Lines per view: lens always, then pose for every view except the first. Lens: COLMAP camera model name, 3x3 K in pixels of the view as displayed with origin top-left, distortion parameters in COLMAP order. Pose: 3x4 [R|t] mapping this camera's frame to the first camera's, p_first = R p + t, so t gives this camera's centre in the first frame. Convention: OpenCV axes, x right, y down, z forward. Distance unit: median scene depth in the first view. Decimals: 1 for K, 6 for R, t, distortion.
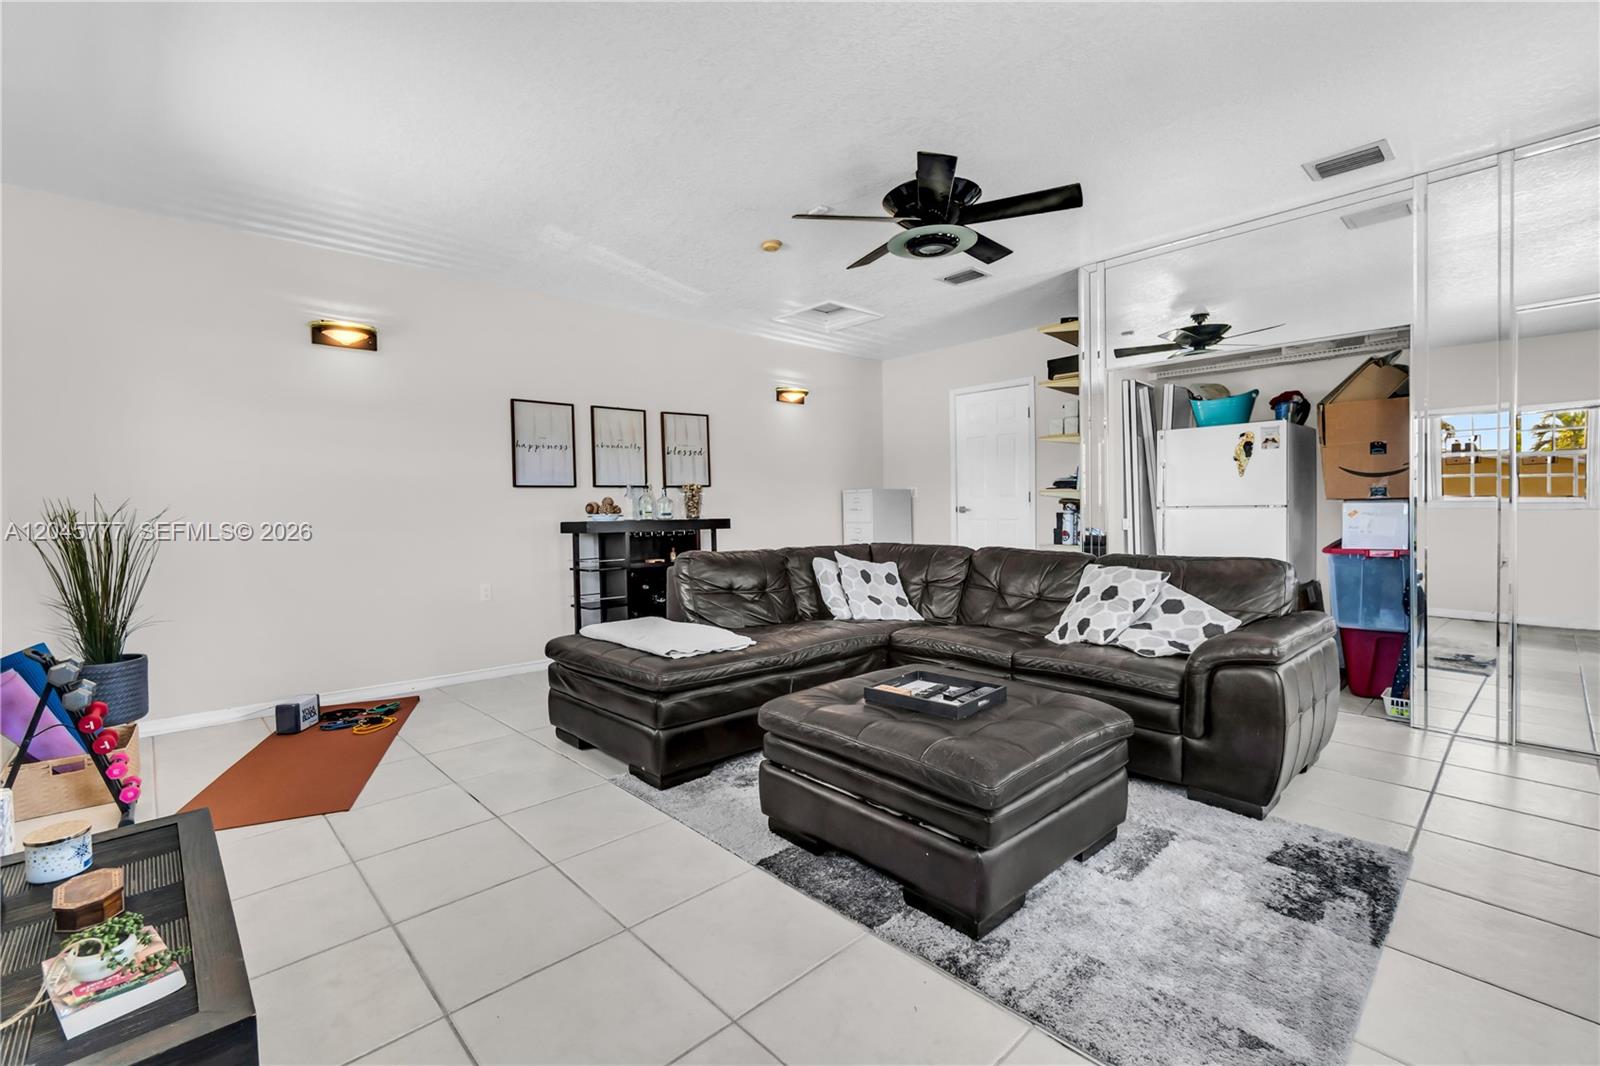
lens RADIAL K [[700.7, 0, 788.0], [0, 700.7, 519.1], [0, 0, 1]] dist [-0.000003, -0.000477]
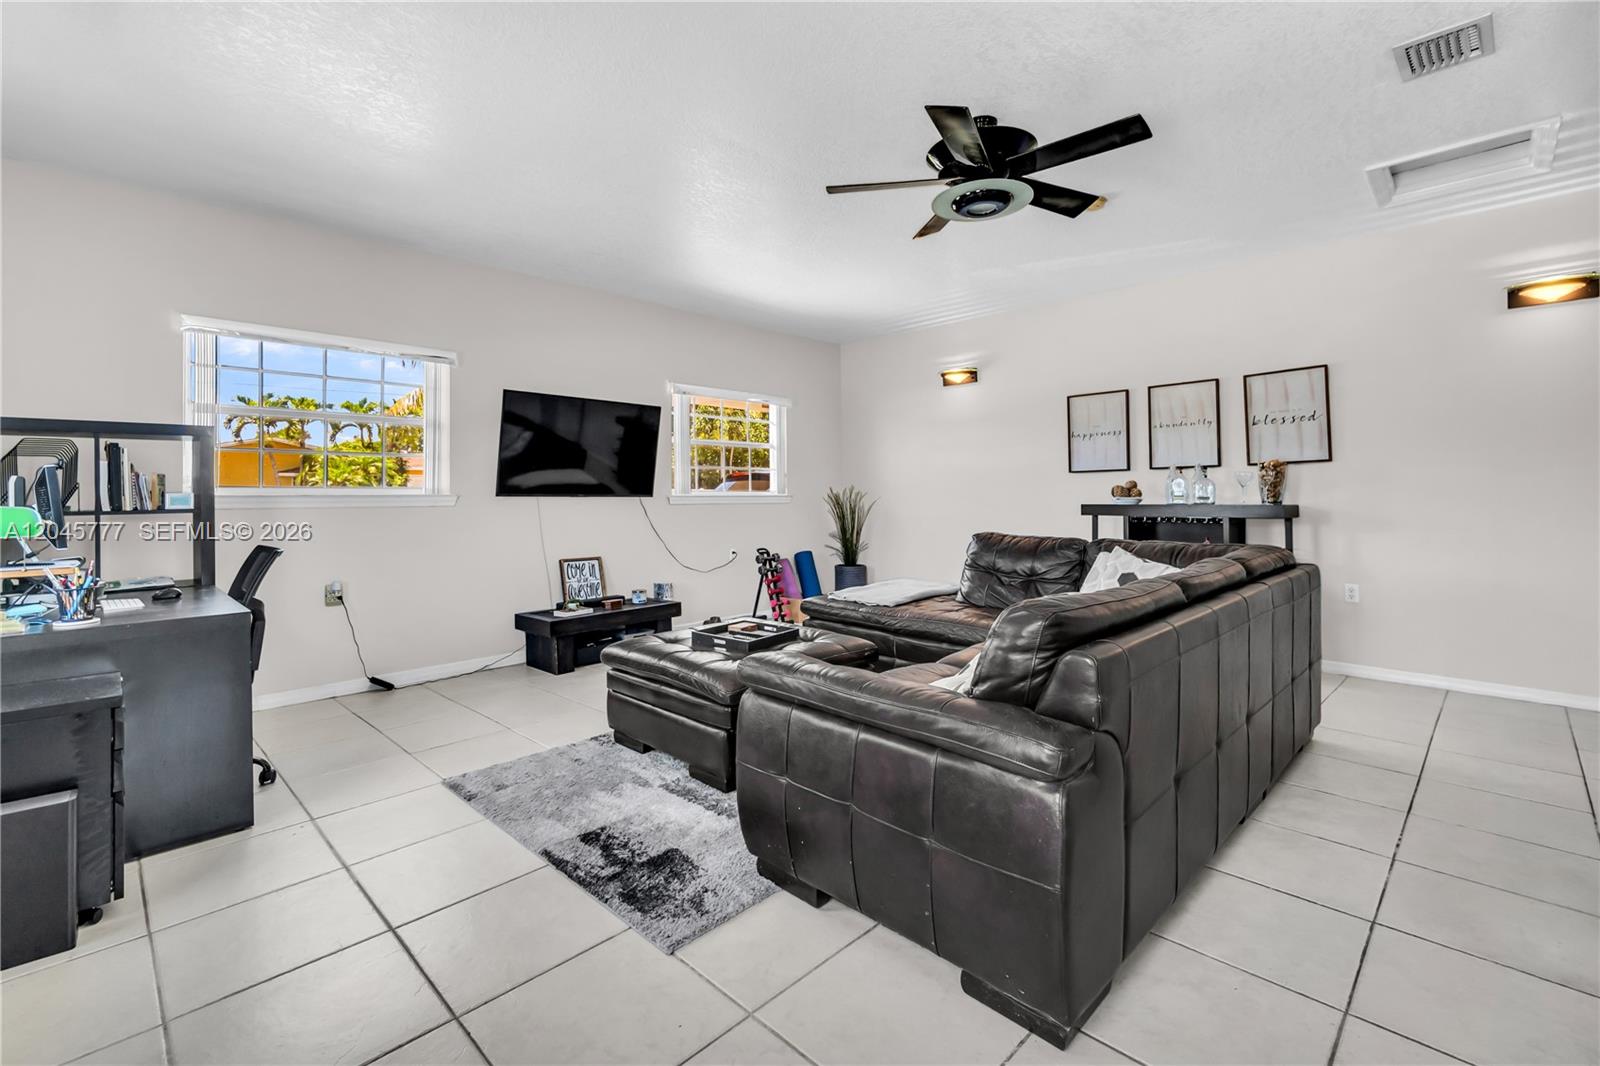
lens RADIAL K [[700.7, 0, 788.0], [0, 700.7, 519.1], [0, 0, 1]] dist [-0.000003, -0.000477]
pose [[0.037610, 0.045271, -0.998266, 0.749778], [-0.006798, 0.998962, 0.045047, -0.018682], [0.999269, 0.005092, 0.037879, 0.498628]]
